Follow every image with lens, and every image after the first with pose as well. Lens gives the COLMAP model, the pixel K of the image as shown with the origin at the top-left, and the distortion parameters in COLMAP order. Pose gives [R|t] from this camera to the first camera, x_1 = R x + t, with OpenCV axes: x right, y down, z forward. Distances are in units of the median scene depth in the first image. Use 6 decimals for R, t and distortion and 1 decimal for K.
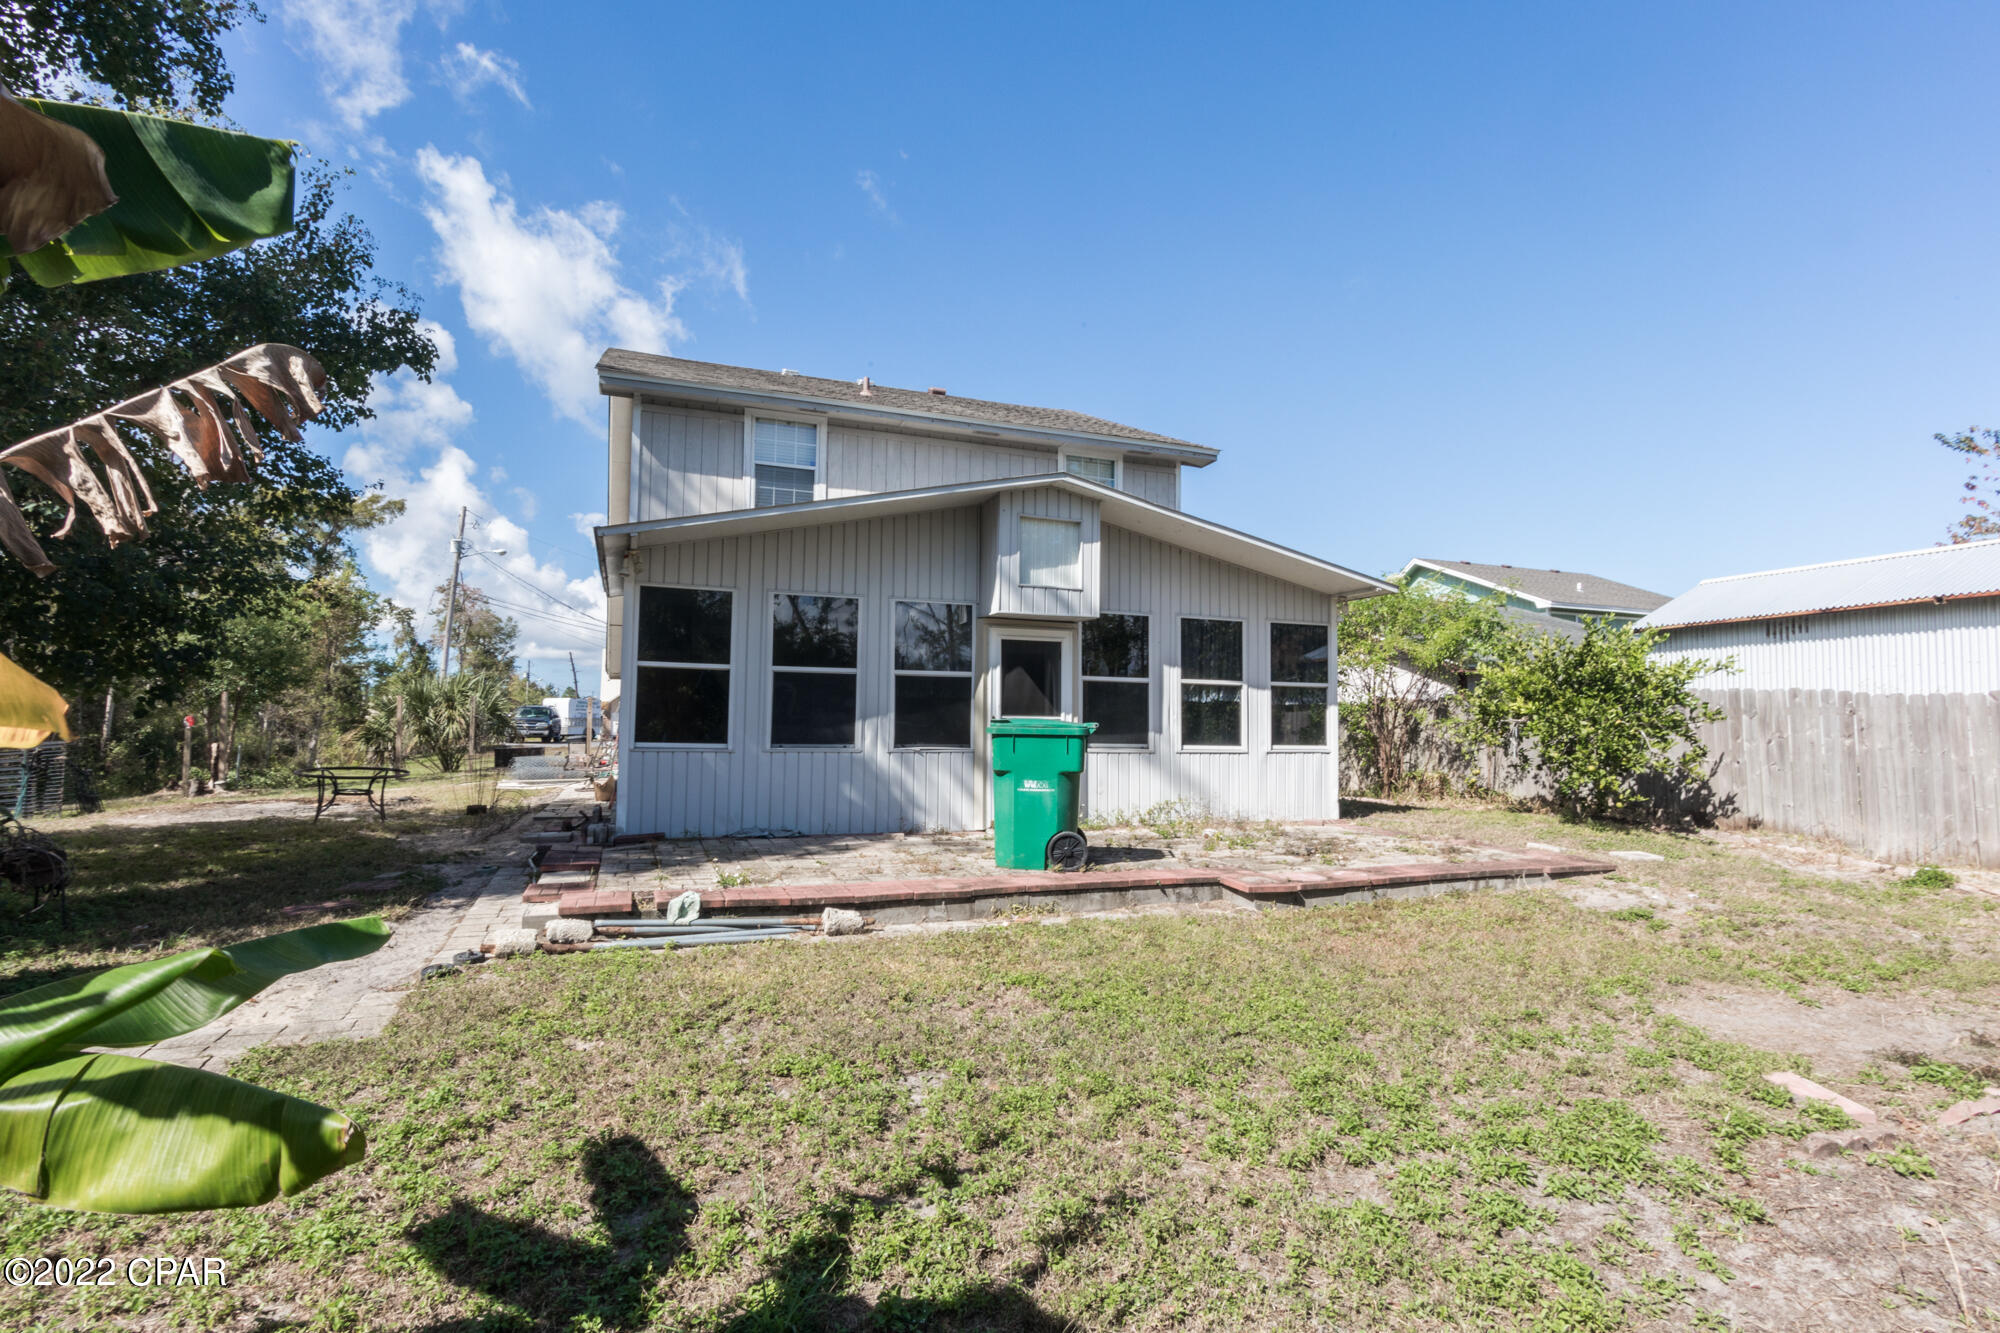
lens RADIAL K [[960.2, 0, 992.8], [0, 960.2, 679.1], [0, 0, 1]] dist [0.002979, 0.000655]
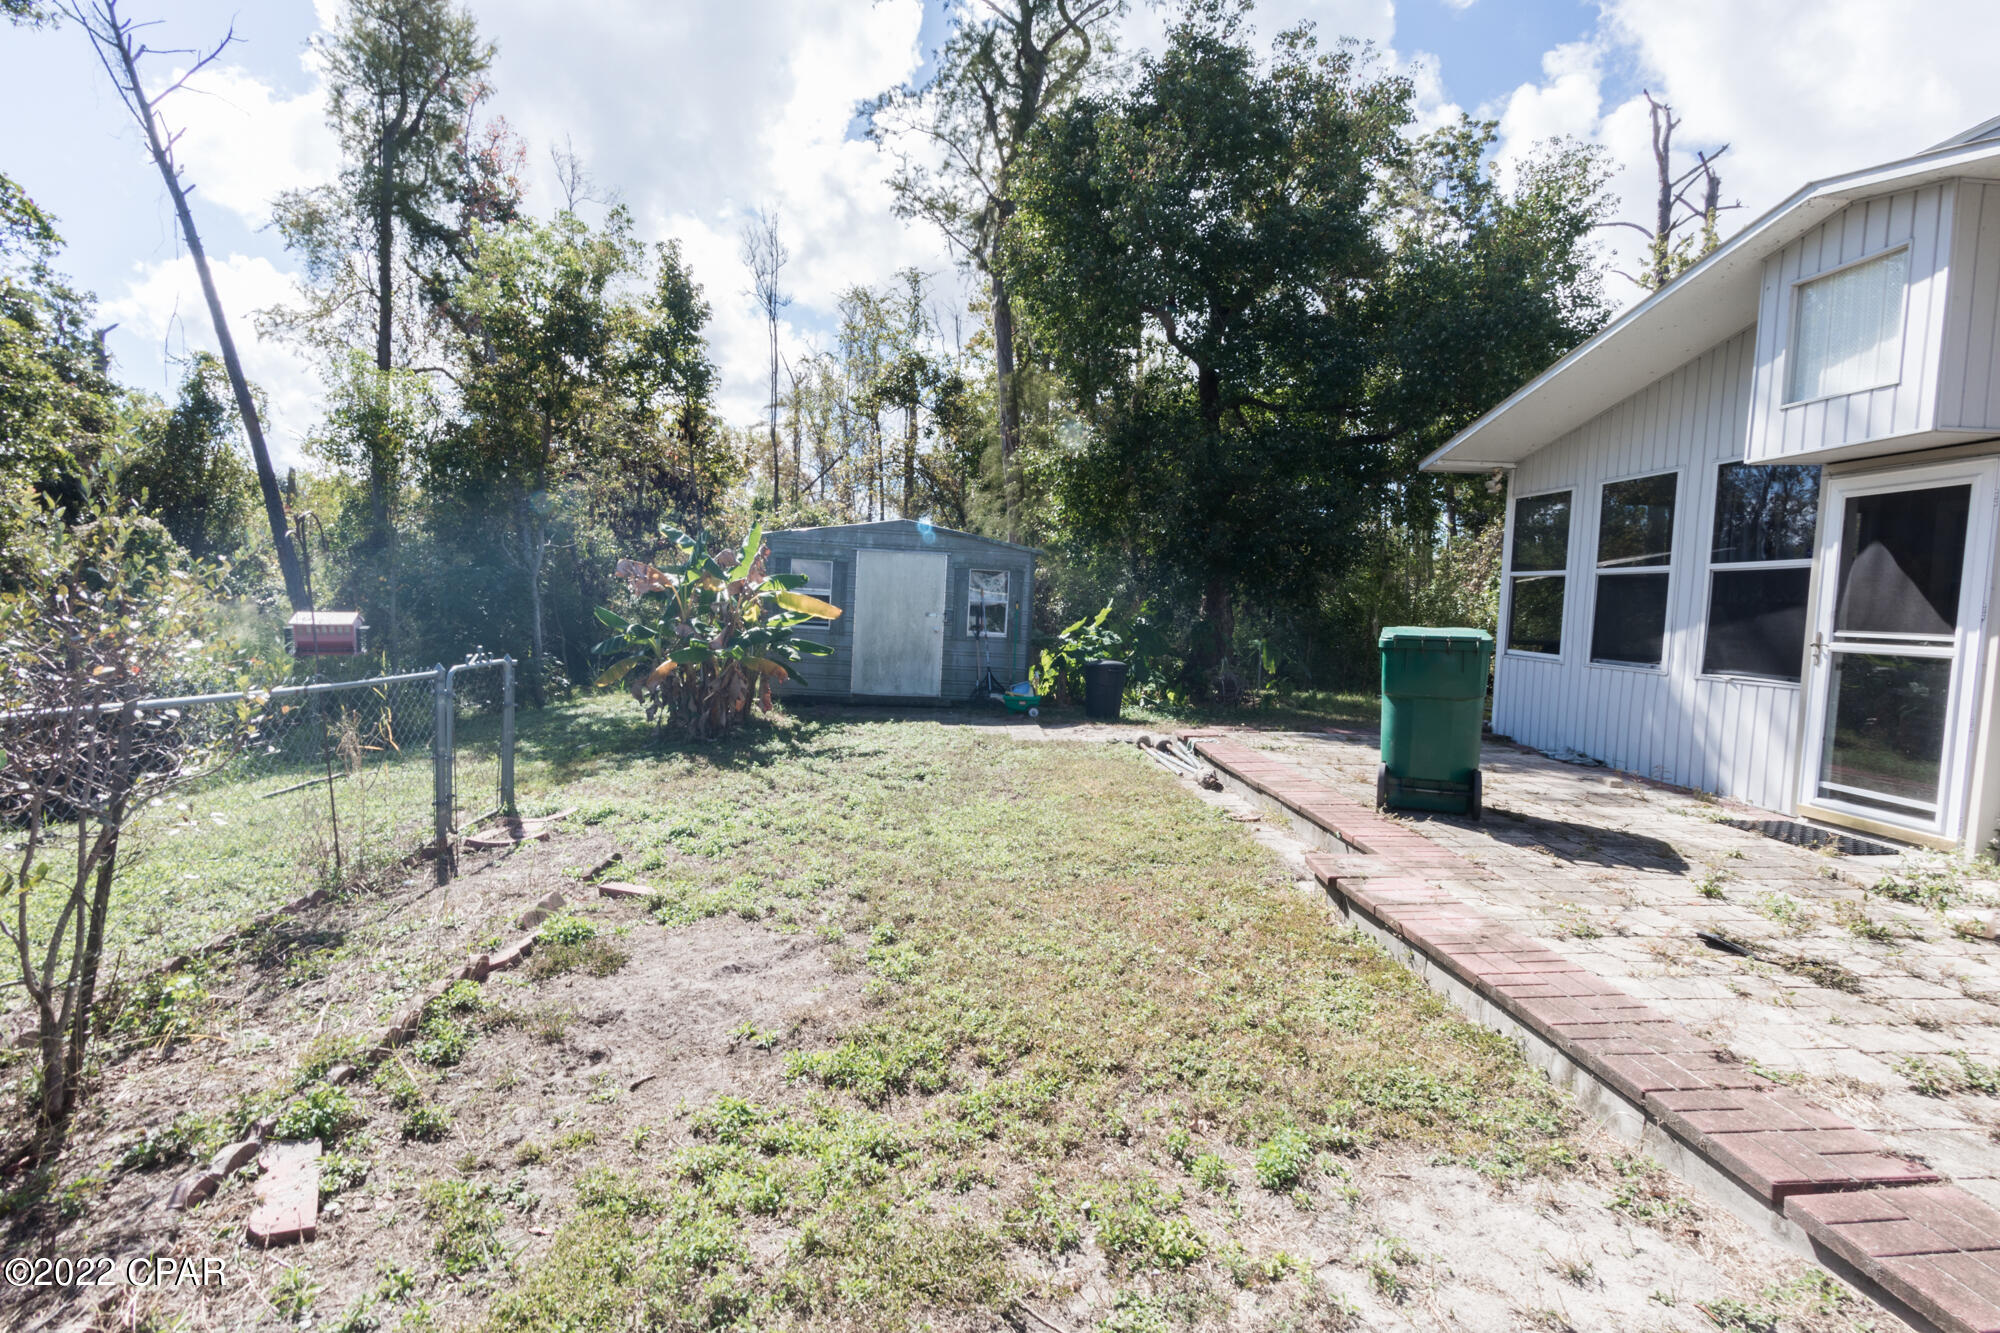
lens RADIAL K [[960.2, 0, 992.7], [0, 960.2, 669.3], [0, 0, 1]] dist [0.002979, 0.000655]
pose [[-0.292919, 0.051888, -0.954728, 0.655573], [0.015432, 0.998653, 0.049541, 0.022857], [0.956013, -0.000222, -0.293325, 0.633626]]
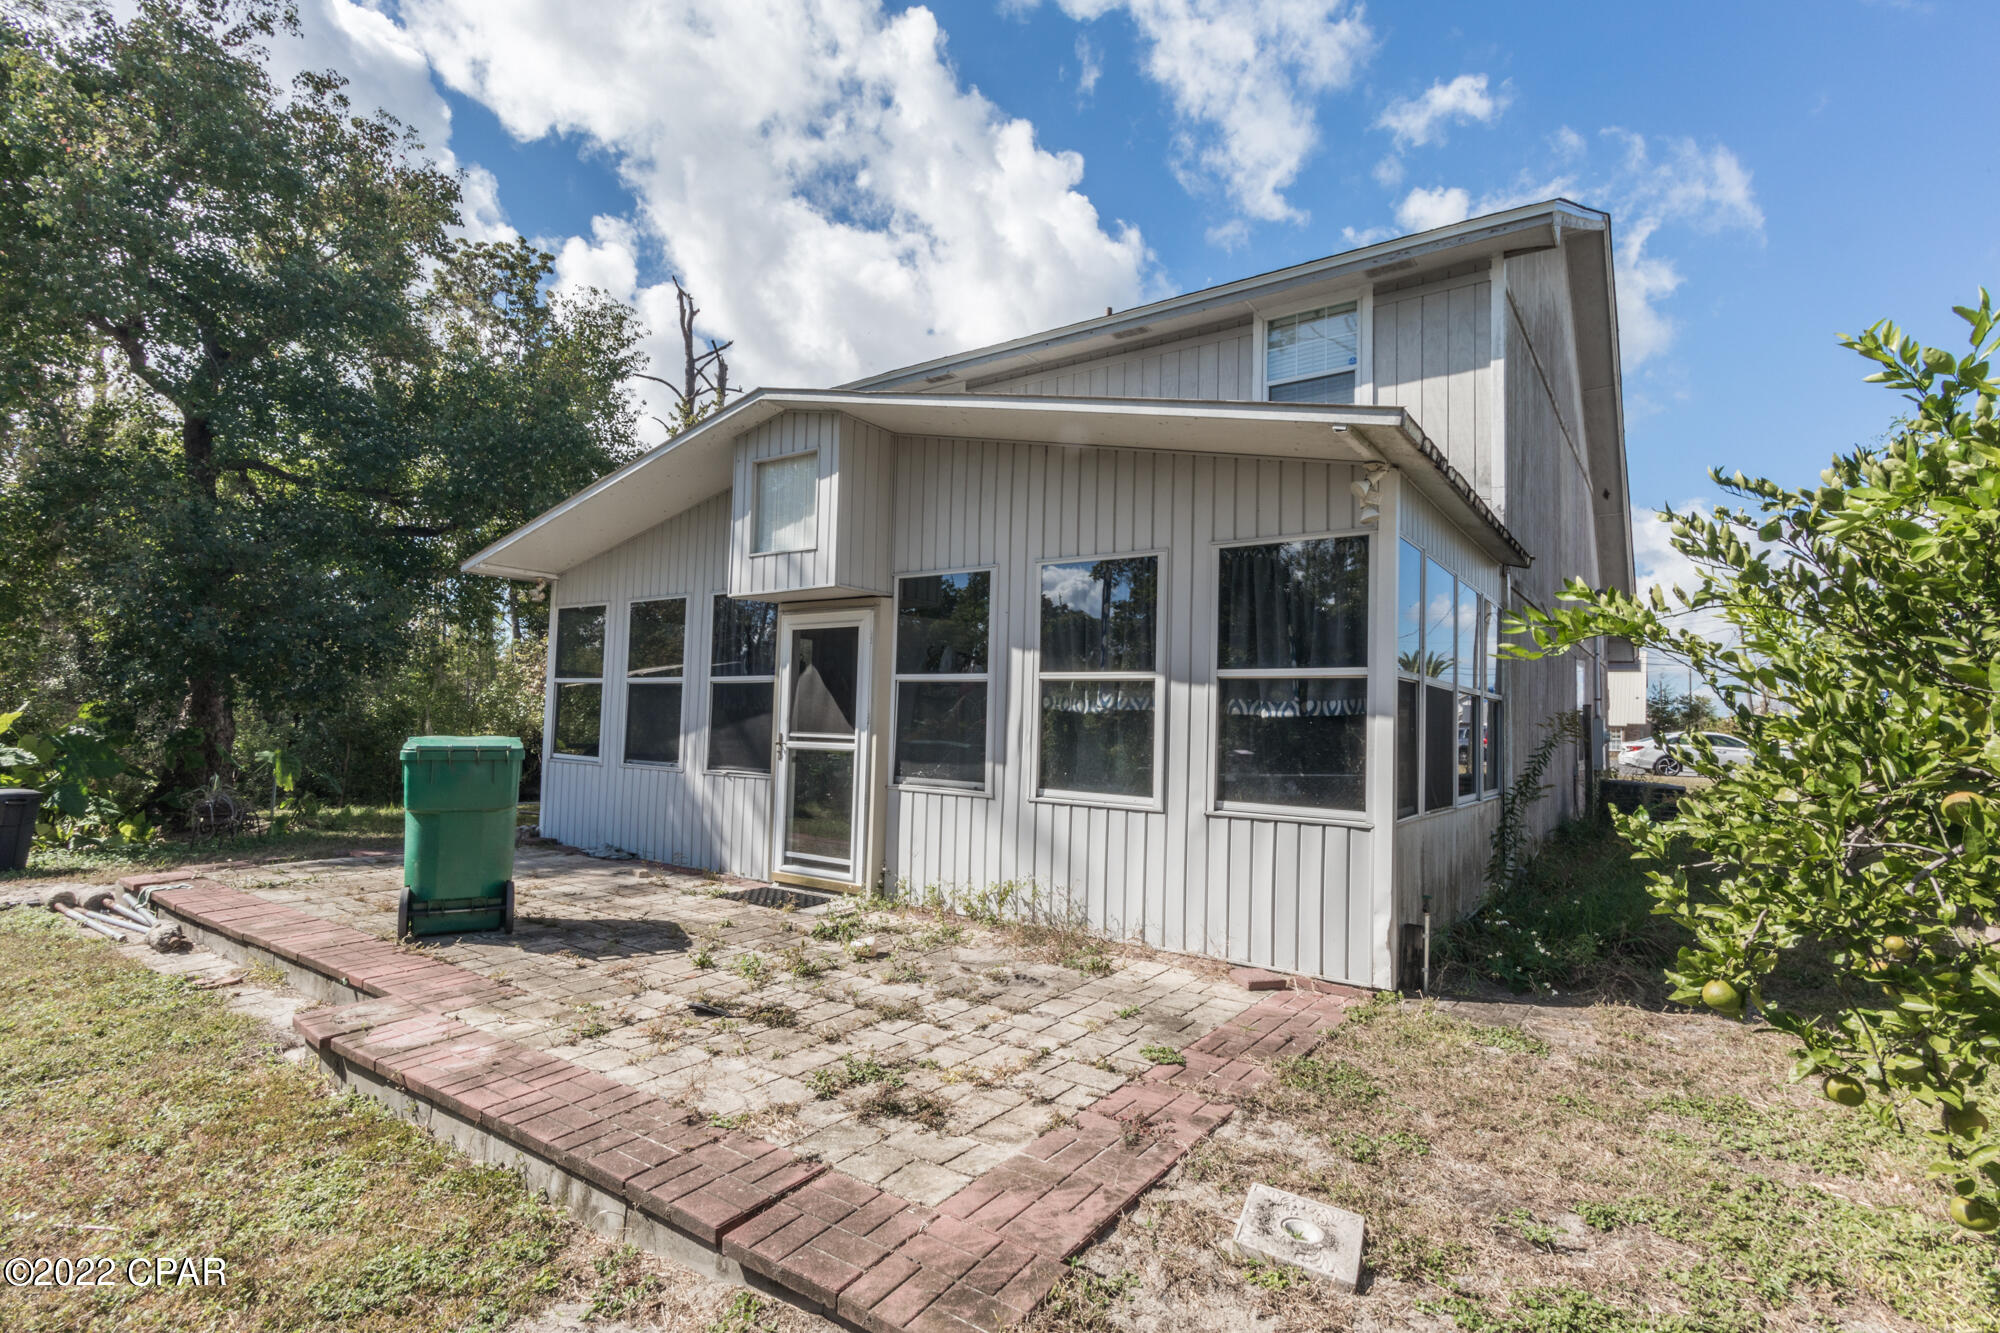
lens RADIAL K [[960.2, 0, 986.0], [0, 960.2, 668.1], [0, 0, 1]] dist [0.002979, 0.000655]
pose [[0.562561, -0.043642, -0.825603, 0.653439], [0.021712, 0.999041, -0.038015, 0.018818], [0.826470, 0.003460, 0.562970, 0.654032]]
